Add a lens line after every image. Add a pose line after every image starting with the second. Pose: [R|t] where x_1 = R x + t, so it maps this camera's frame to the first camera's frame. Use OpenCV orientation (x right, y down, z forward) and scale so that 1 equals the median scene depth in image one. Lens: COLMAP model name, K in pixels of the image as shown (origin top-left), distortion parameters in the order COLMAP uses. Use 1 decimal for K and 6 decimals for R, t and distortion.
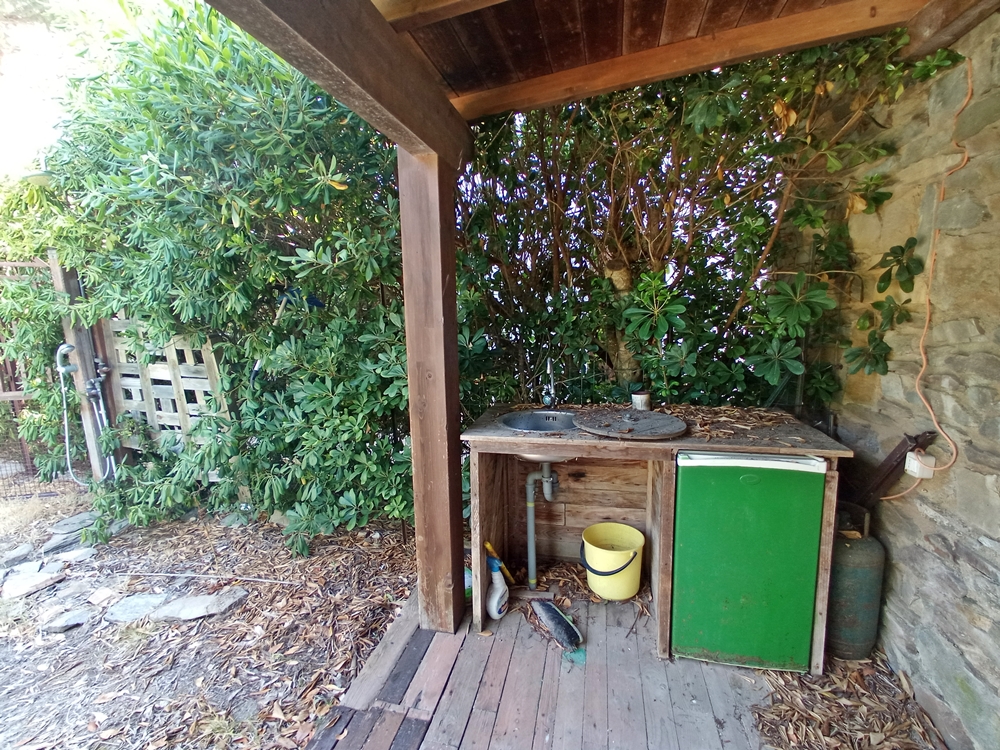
lens RADIAL K [[447.7, 0, 499.1], [0, 447.7, 375.8], [0, 0, 1]] dist [0.006565, 0.001349]
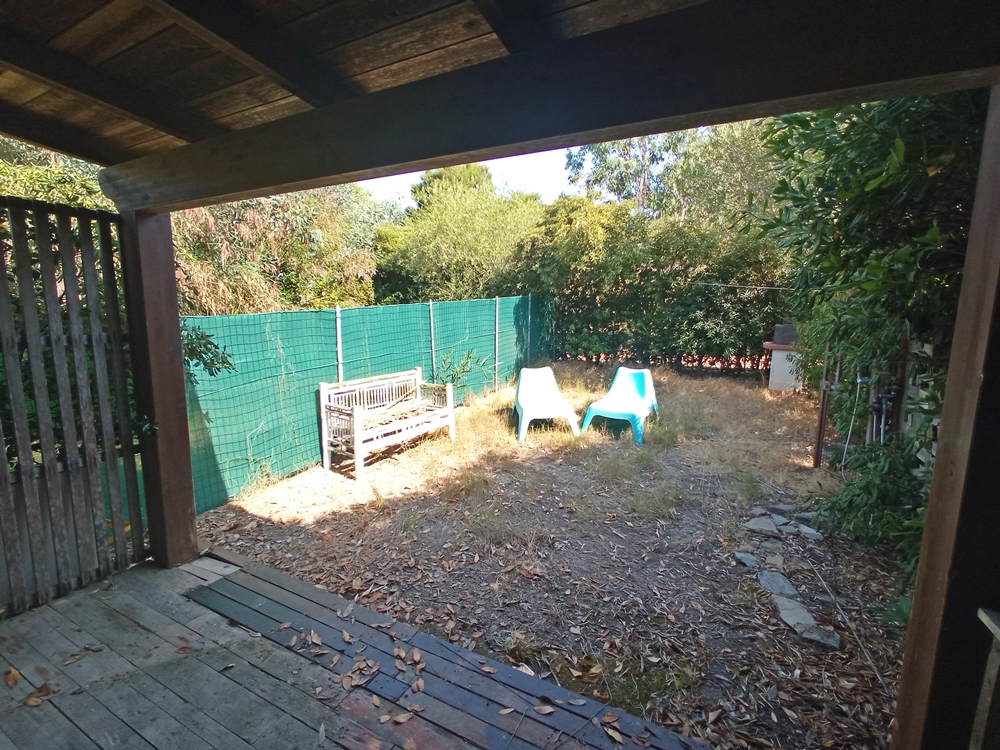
lens RADIAL K [[447.7, 0, 497.5], [0, 447.7, 380.3], [0, 0, 1]] dist [0.006565, 0.001349]
pose [[-0.235856, 0.147028, -0.960601, 0.415522], [-0.158743, 0.969382, 0.187348, -0.101292], [0.958735, 0.196676, -0.205295, 0.463947]]
